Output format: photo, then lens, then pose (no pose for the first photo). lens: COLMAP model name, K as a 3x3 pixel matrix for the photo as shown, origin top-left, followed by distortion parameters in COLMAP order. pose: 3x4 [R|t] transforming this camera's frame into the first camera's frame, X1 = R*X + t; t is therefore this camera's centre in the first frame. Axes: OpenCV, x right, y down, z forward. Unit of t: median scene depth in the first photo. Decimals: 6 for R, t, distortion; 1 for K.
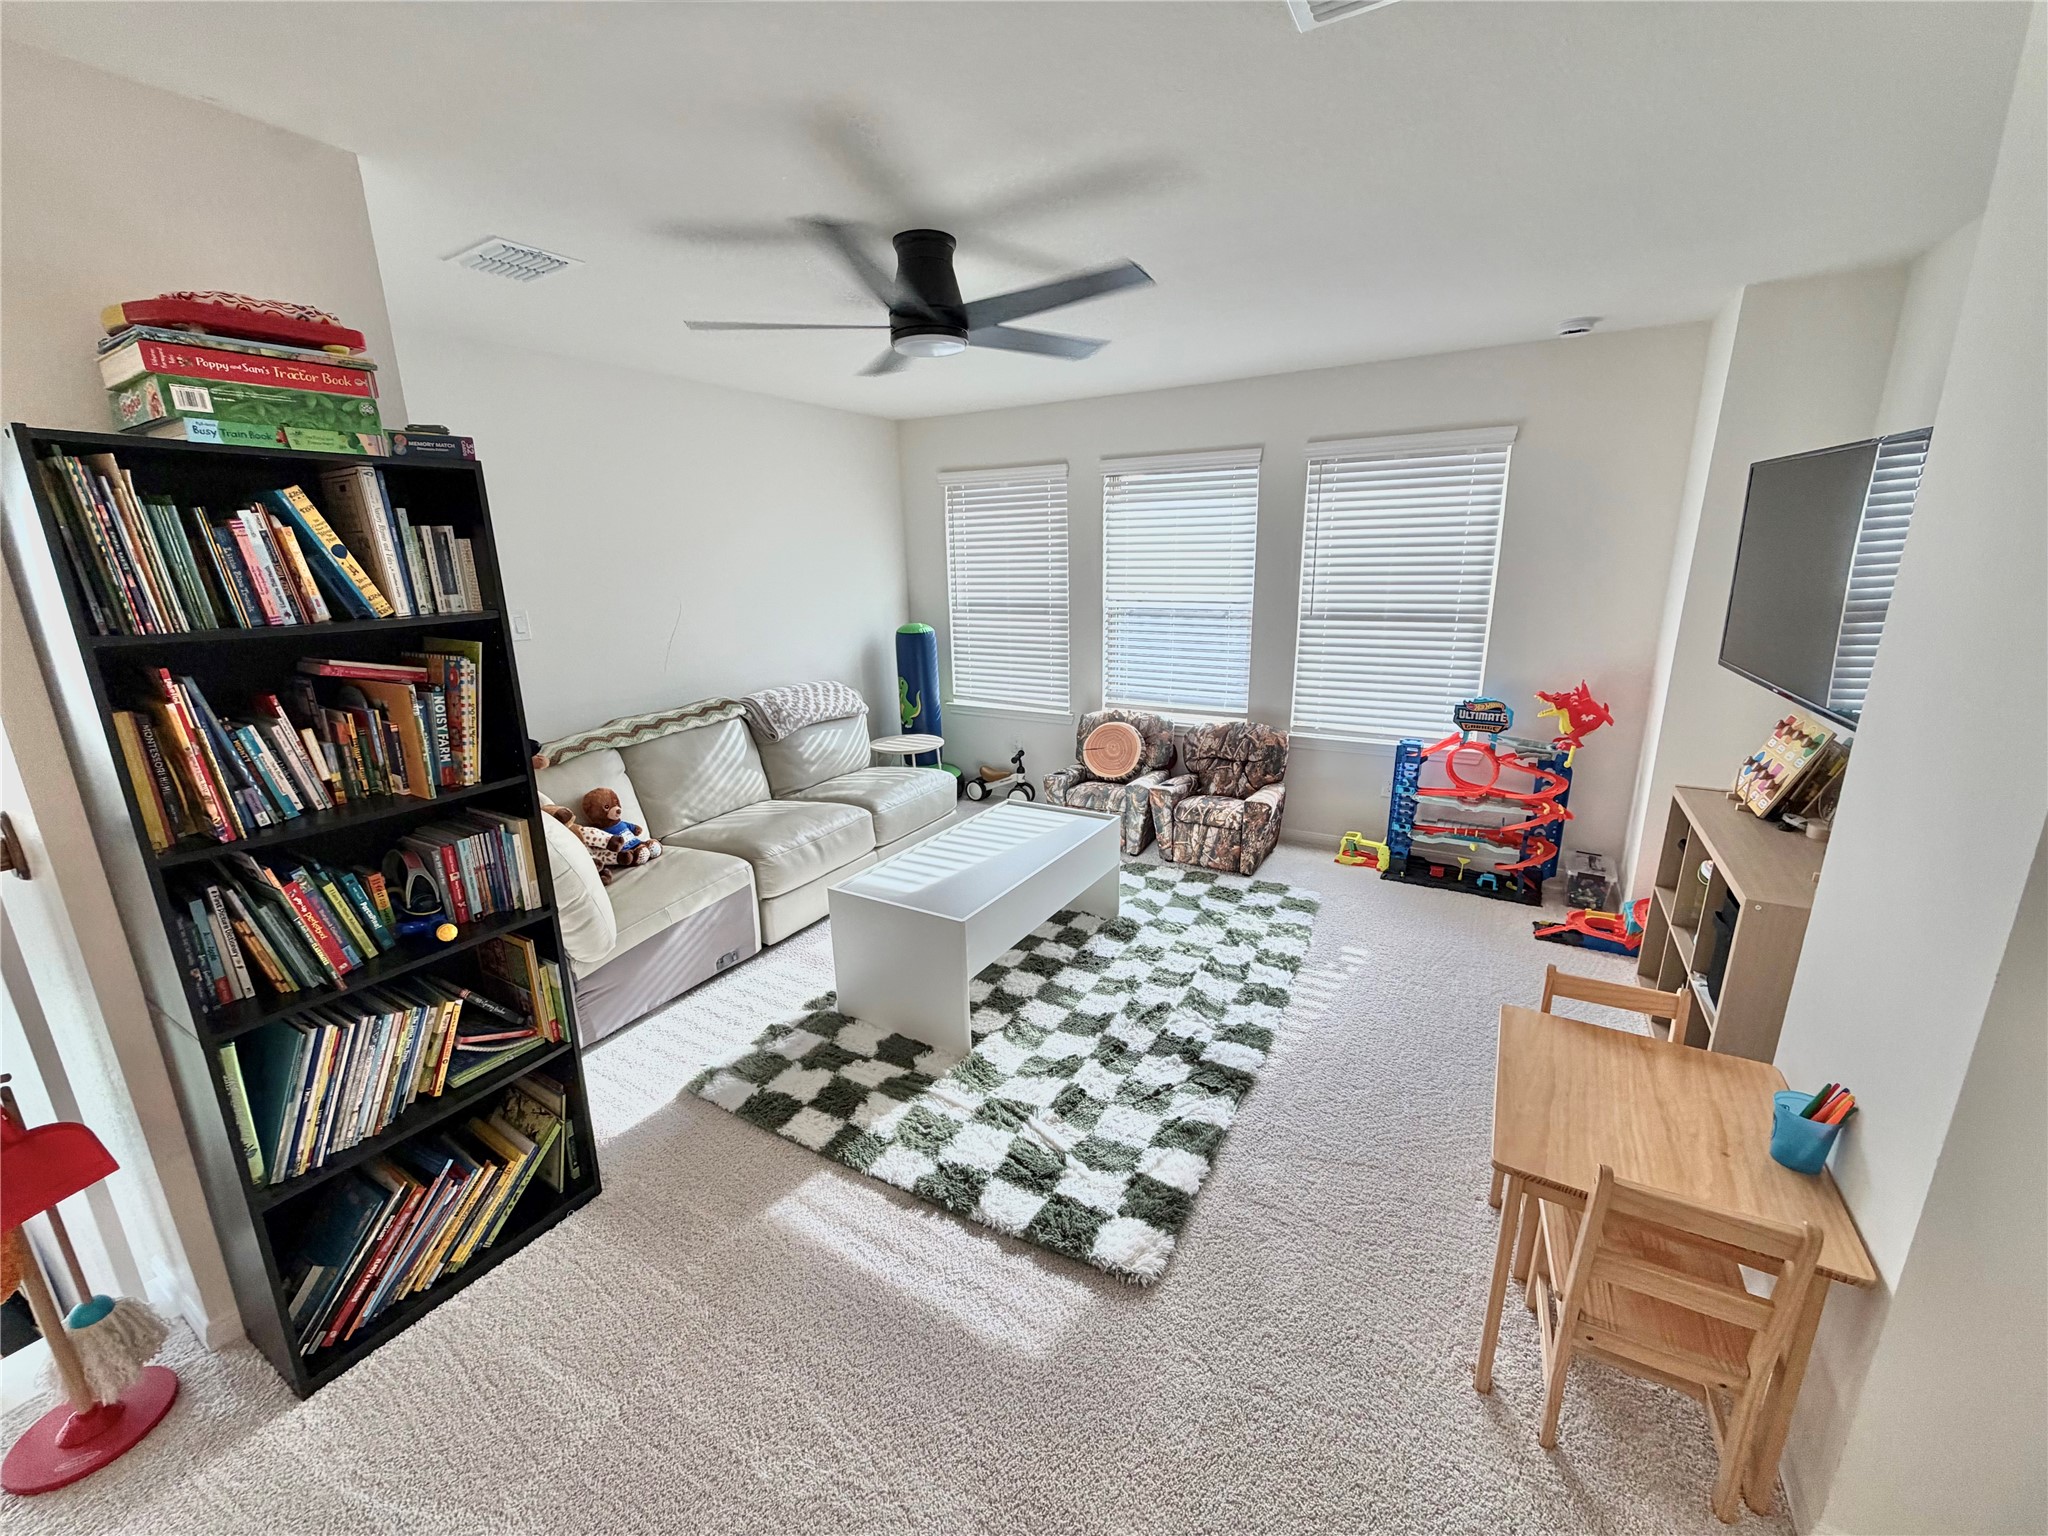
lens RADIAL K [[815.4, 0, 1018.9], [0, 815.4, 766.1], [0, 0, 1]] dist [-0.002329, 0.000812]
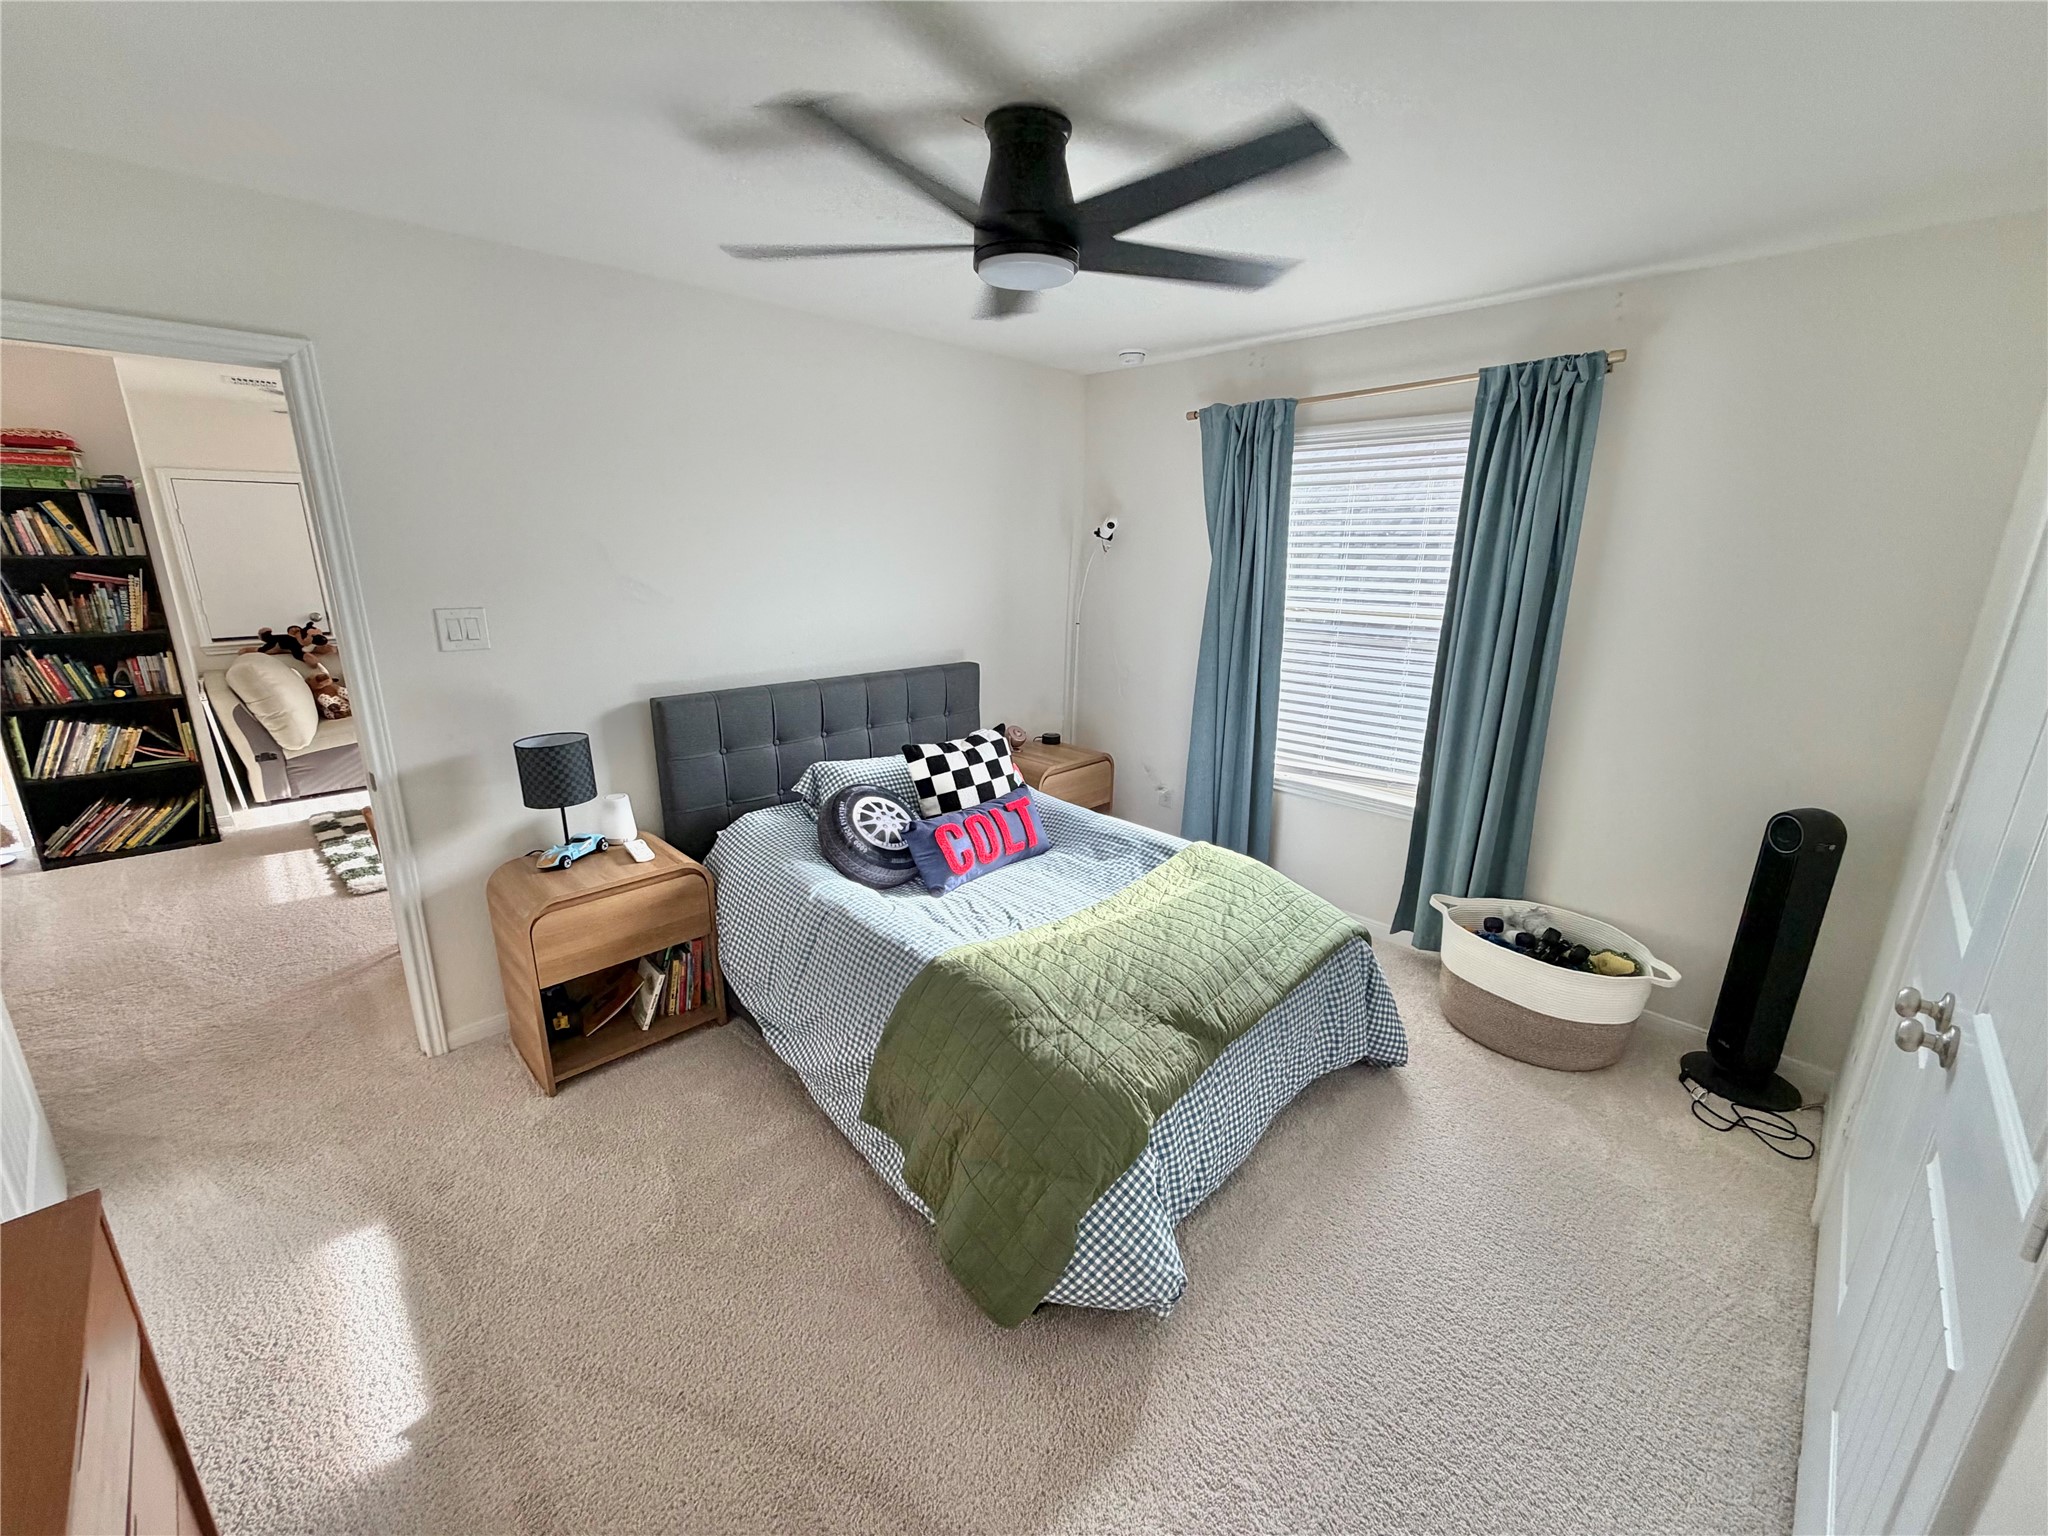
lens RADIAL K [[815.4, 0, 1023.0], [0, 815.4, 770.8], [0, 0, 1]] dist [-0.002329, 0.000812]
pose [[0.965372, 0.103123, -0.239630, 2.081891], [-0.099553, 0.994666, 0.026988, 0.092077], [0.241135, -0.002198, 0.970489, -0.554477]]
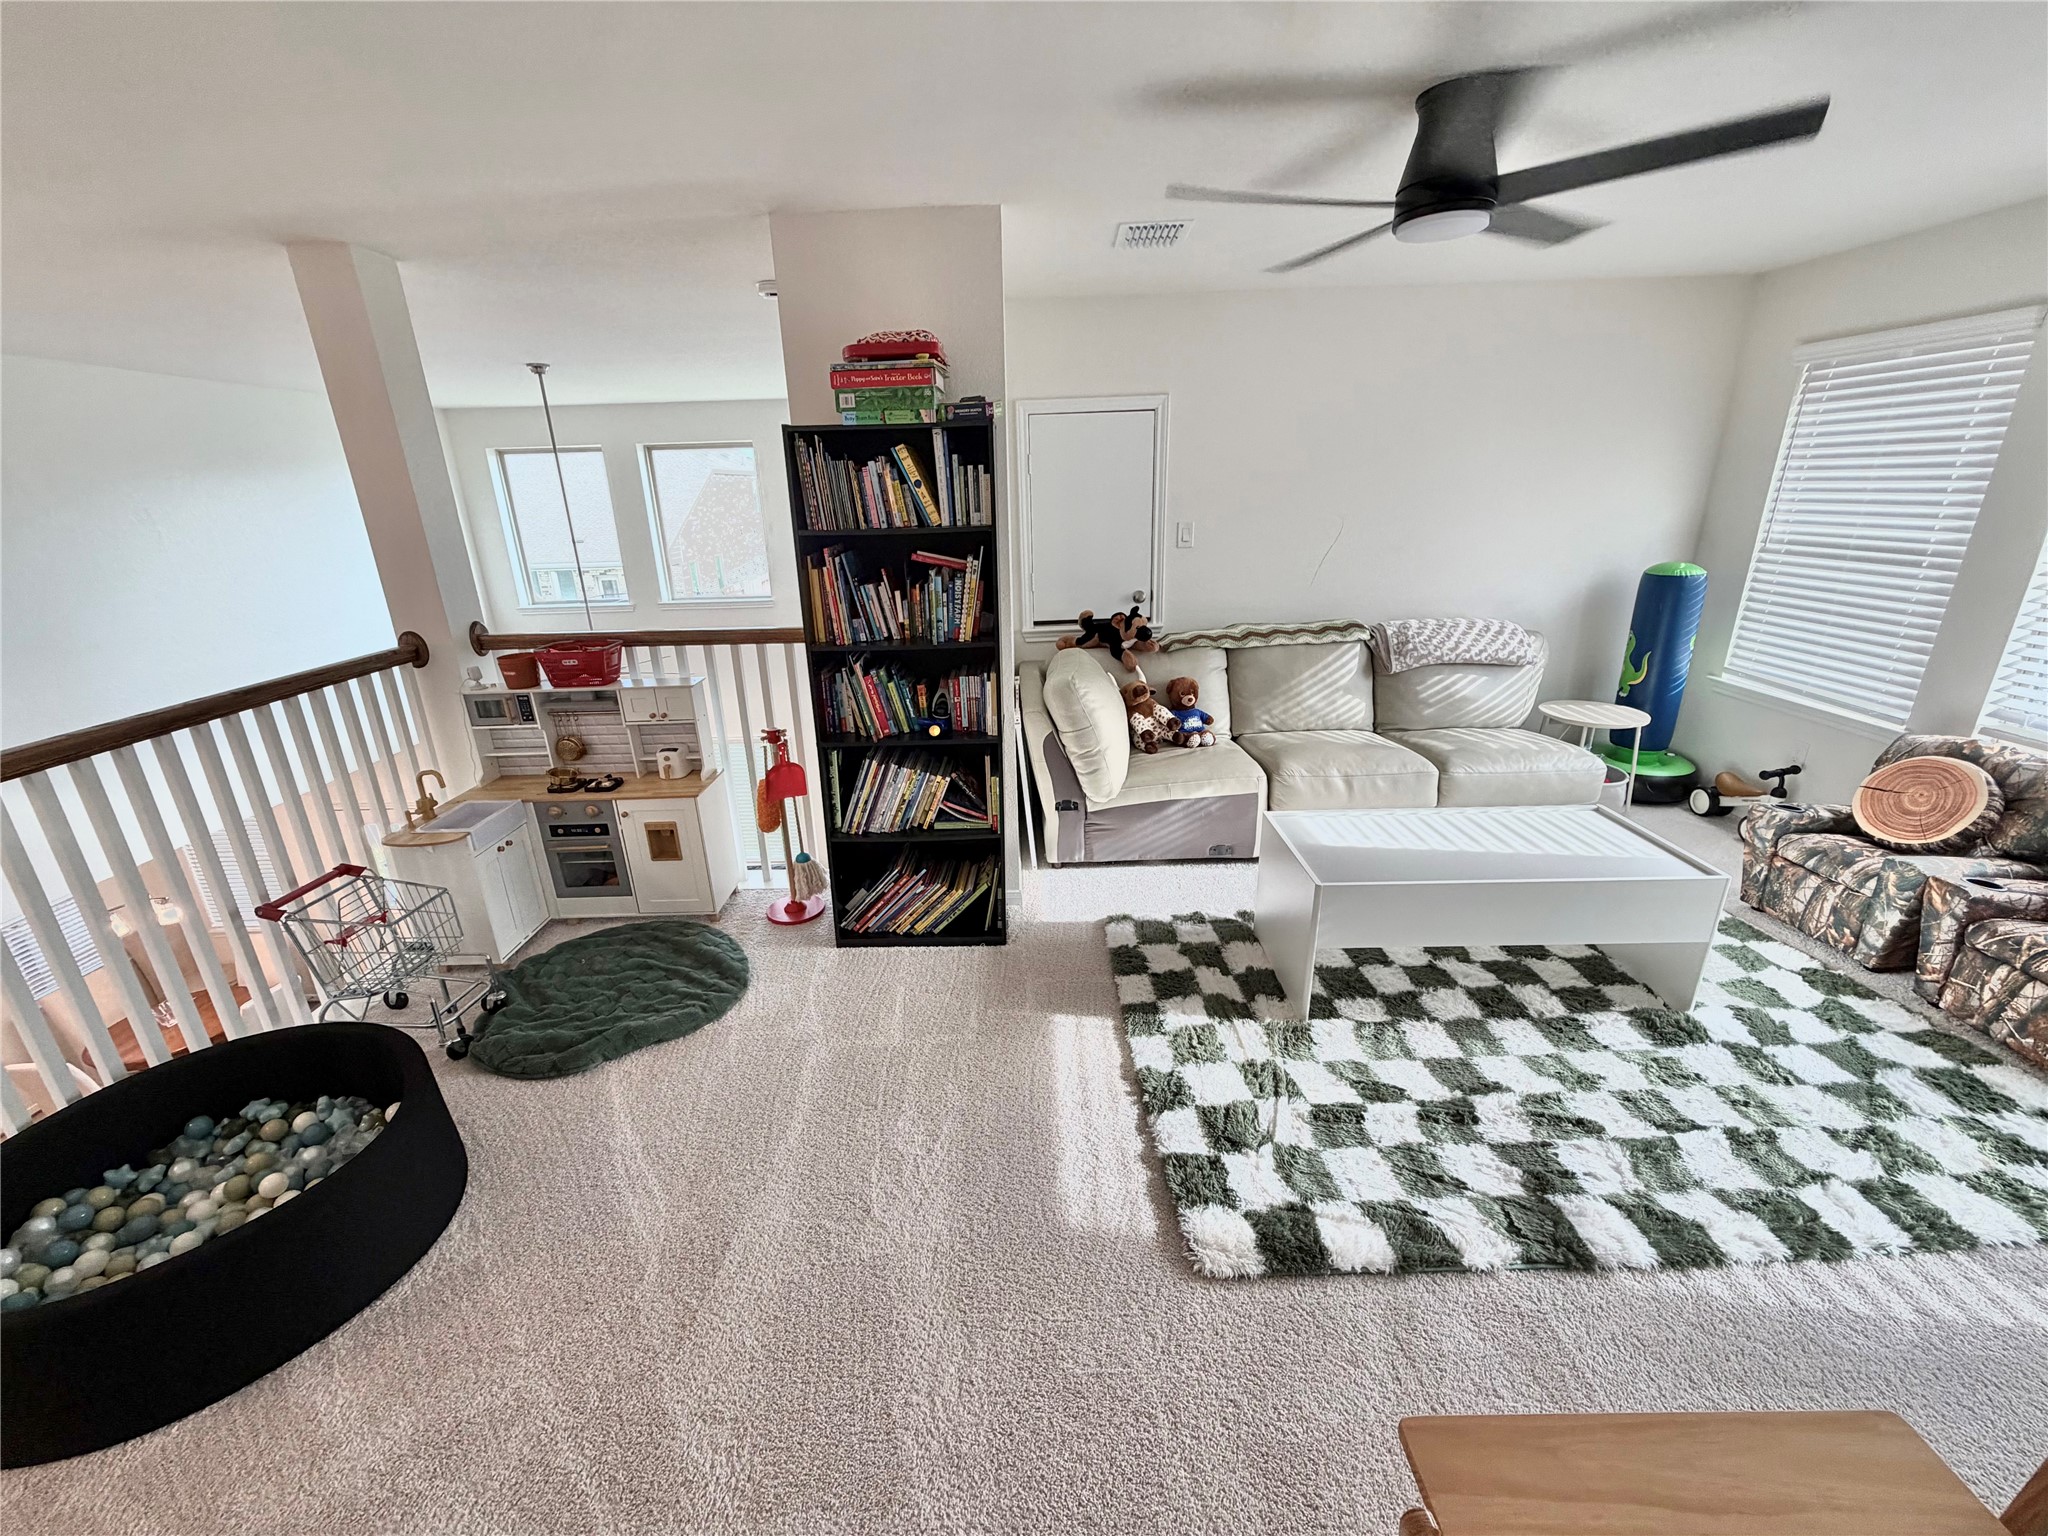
lens RADIAL K [[815.4, 0, 1015.4], [0, 815.4, 767.3], [0, 0, 1]] dist [-0.002329, 0.000812]
pose [[0.506992, 0.290318, -0.811588, 0.604565], [-0.201627, 0.955393, 0.215804, -0.089708], [0.838037, 0.054227, 0.542912, 0.243604]]
